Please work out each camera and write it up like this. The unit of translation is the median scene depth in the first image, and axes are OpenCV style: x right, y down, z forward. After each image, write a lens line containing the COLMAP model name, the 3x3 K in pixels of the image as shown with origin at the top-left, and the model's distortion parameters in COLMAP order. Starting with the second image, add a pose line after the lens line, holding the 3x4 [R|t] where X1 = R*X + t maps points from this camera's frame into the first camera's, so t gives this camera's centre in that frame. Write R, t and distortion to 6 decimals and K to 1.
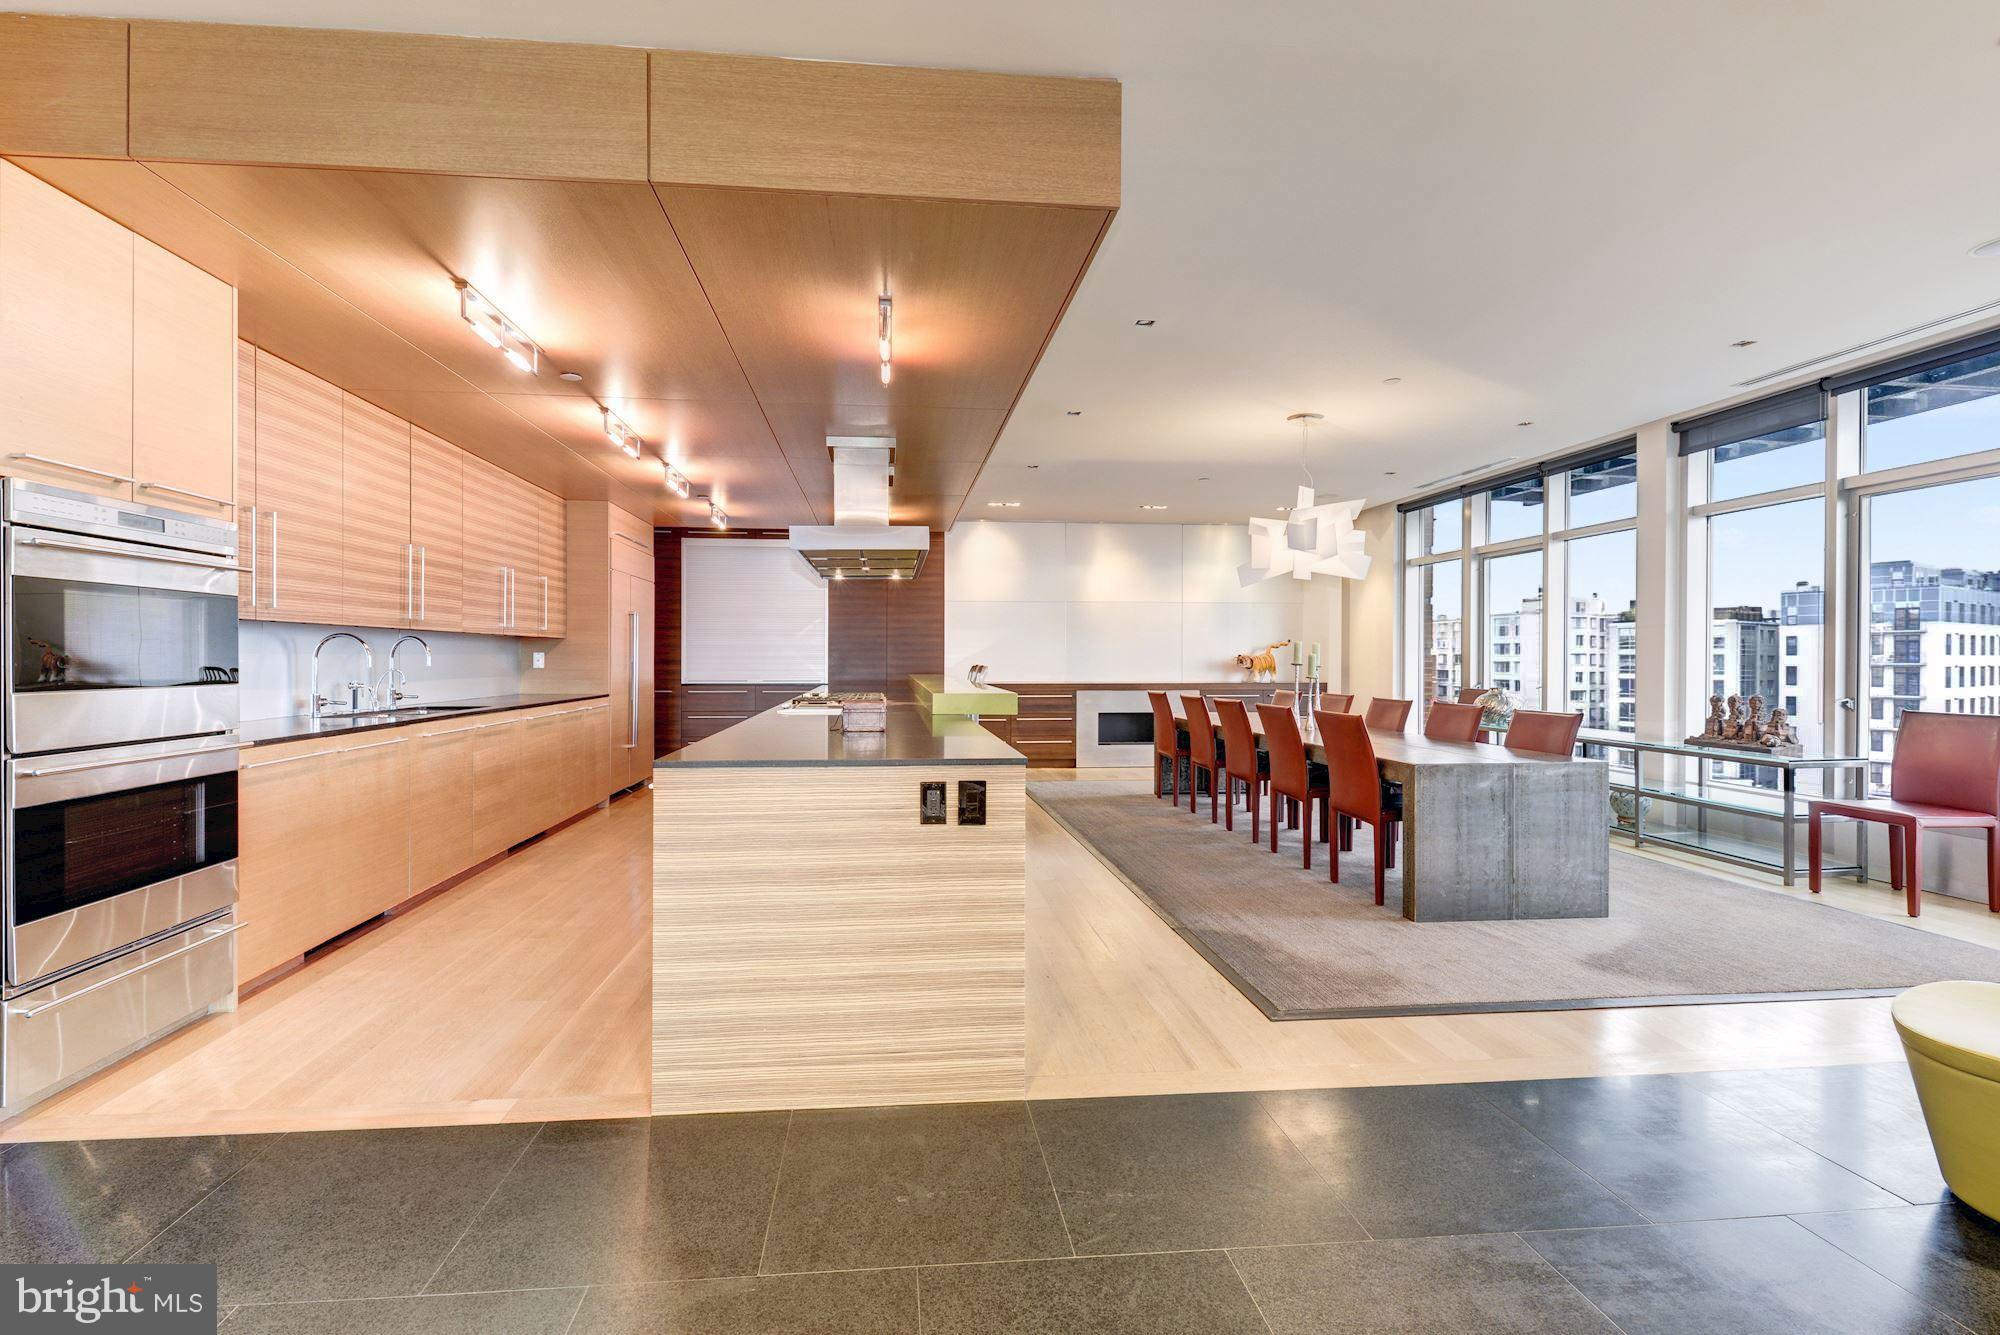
lens RADIAL K [[885.2, 0, 930.2], [0, 885.2, 664.3], [0, 0, 1]] dist [0.001021, 0.000091]
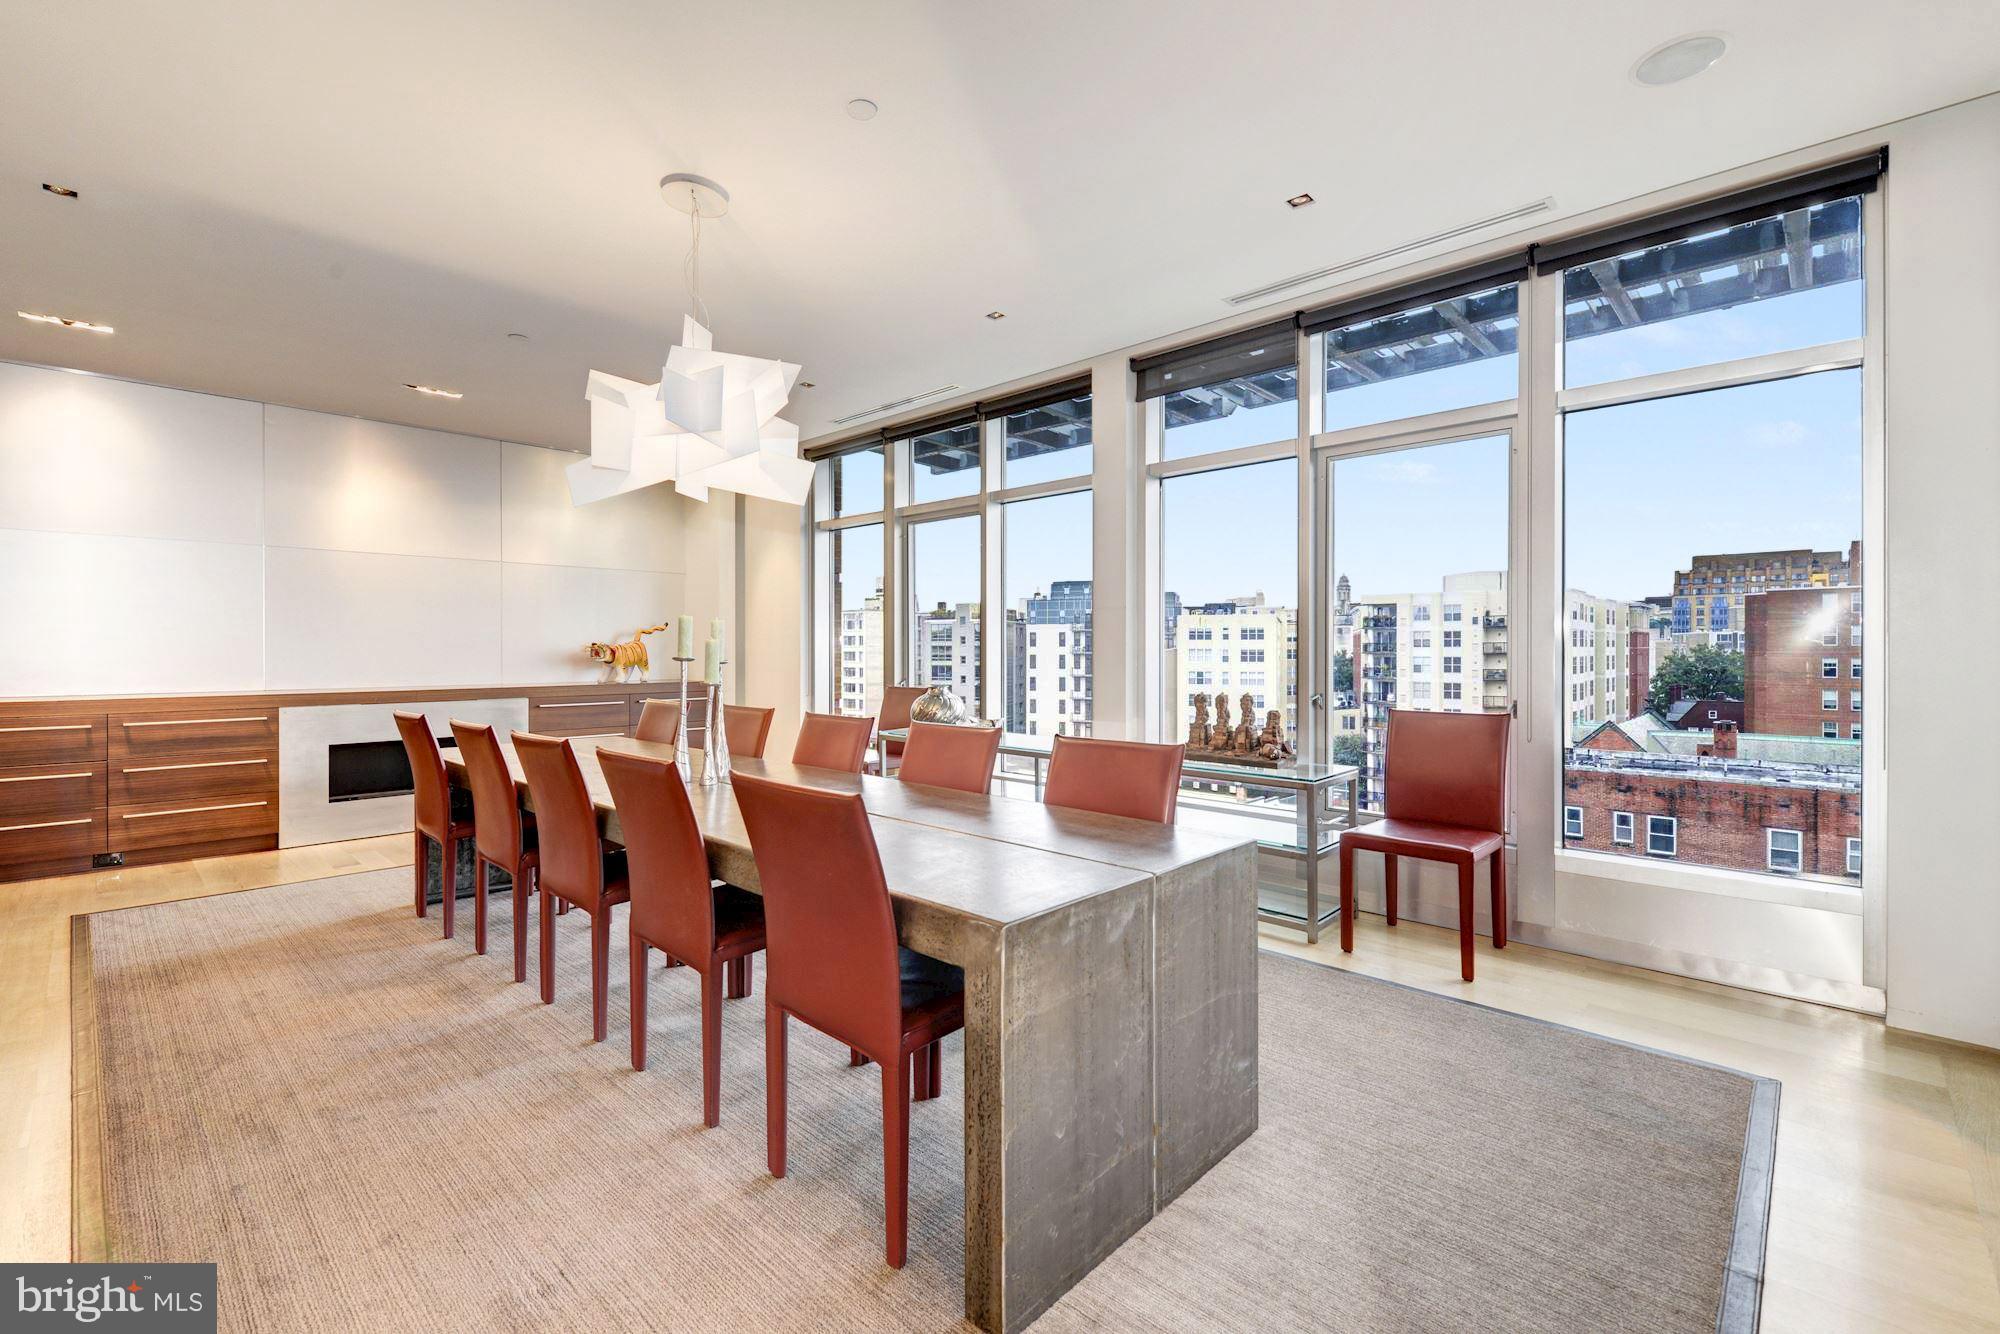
lens RADIAL K [[887.2, 0, 1002.0], [0, 887.2, 655.1], [0, 0, 1]] dist [0.004916, 0.000214]
pose [[0.733635, -0.004743, 0.679527, 0.162618], [0.004558, 0.999987, 0.002059, -0.001967], [-0.679528, 0.001587, 0.733648, 0.404394]]
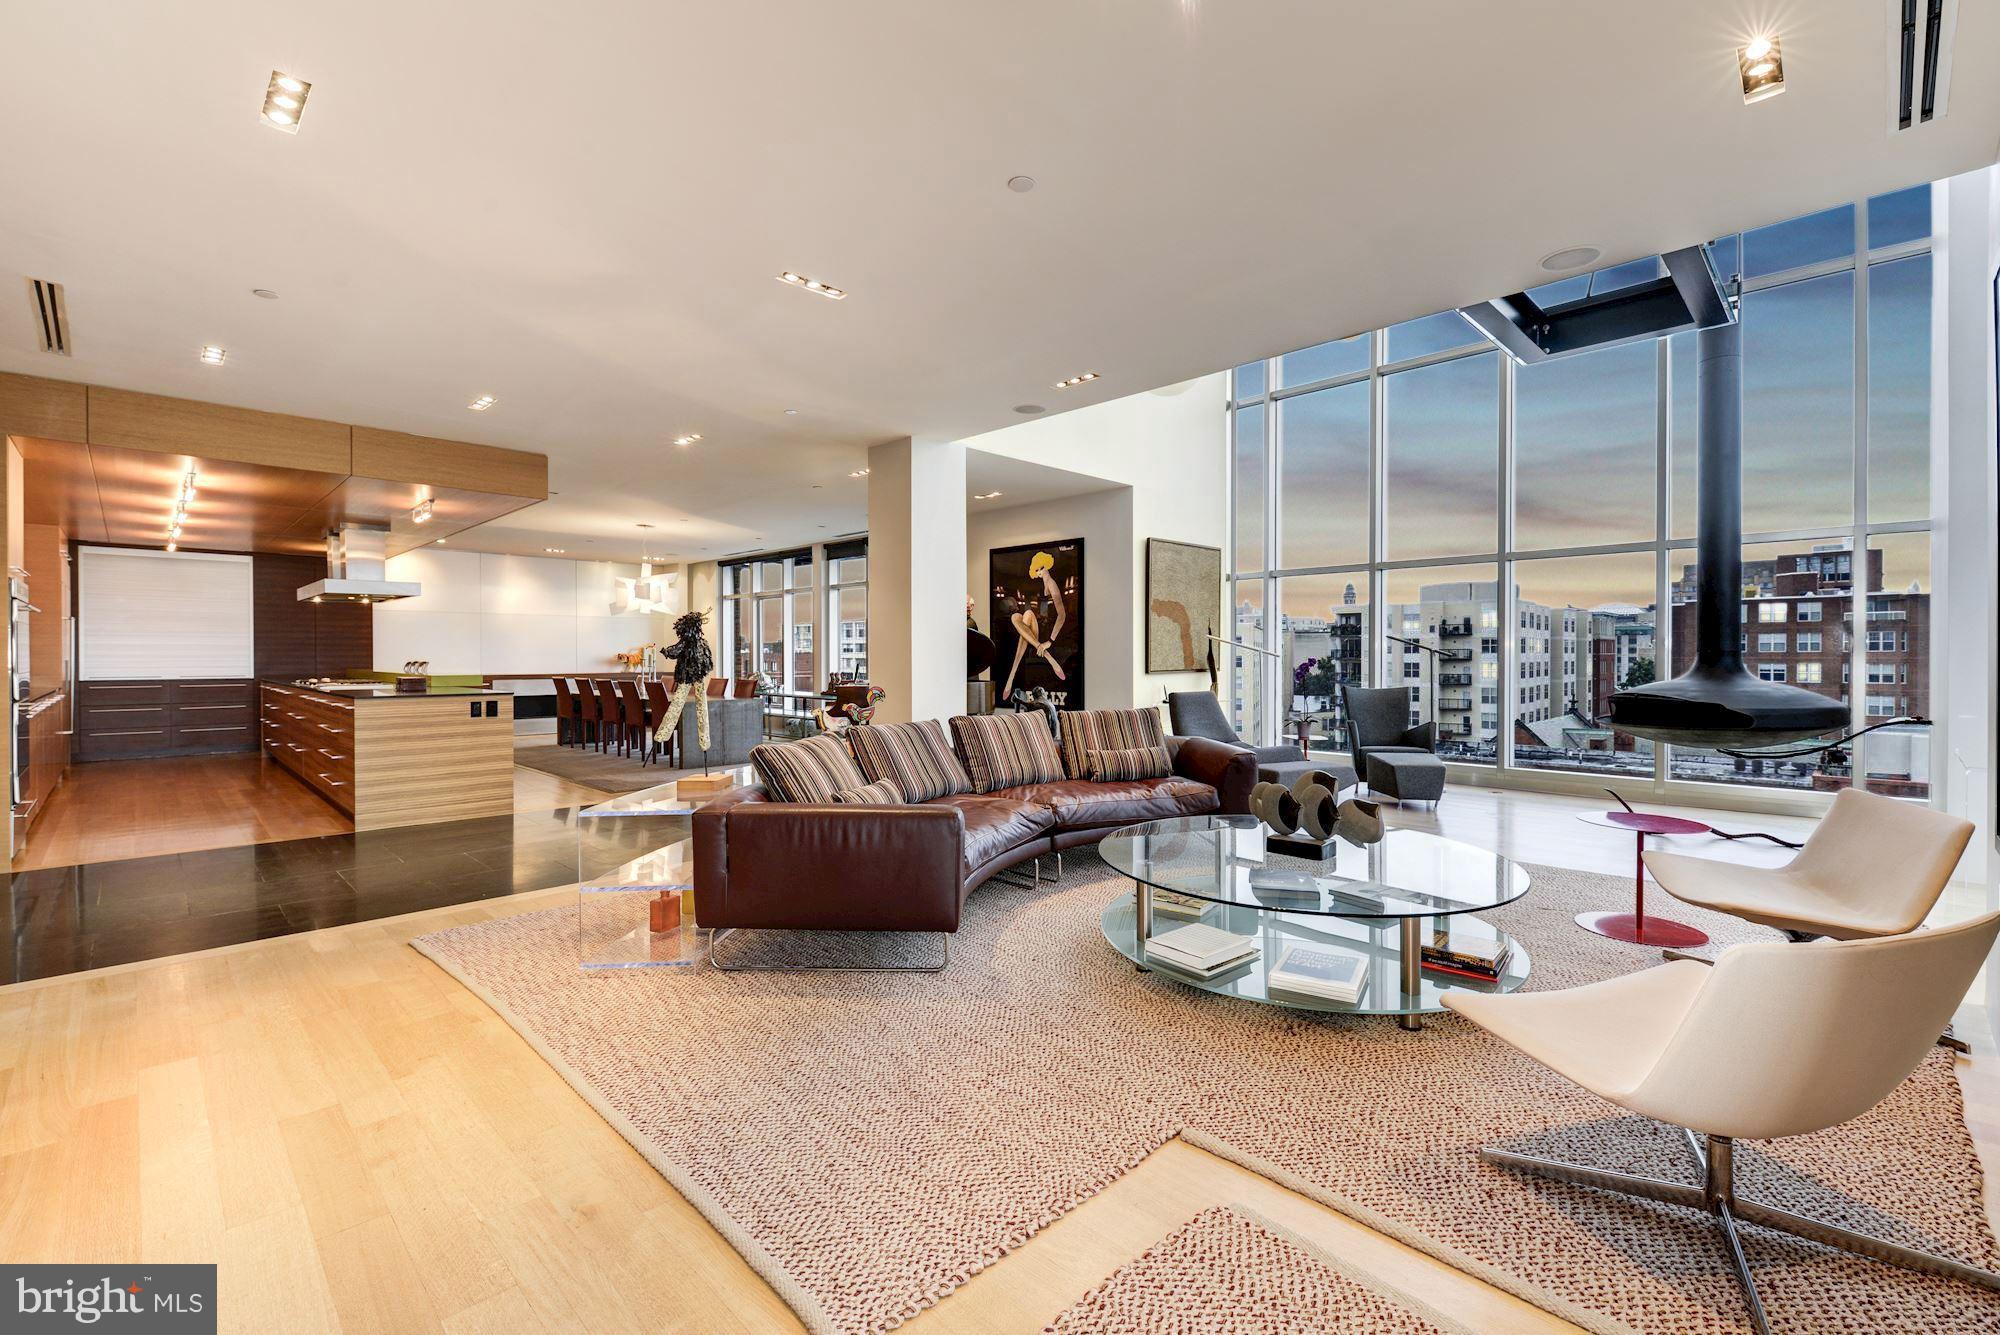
lens RADIAL K [[884.8, 0, 1004.6], [0, 884.8, 668.9], [0, 0, 1]] dist [-0.002103, 0.000191]
pose [[0.750629, -0.010787, 0.660636, -0.192557], [0.005144, 0.999932, 0.010482, 0.003065], [-0.660704, -0.004469, 0.750633, -0.720722]]
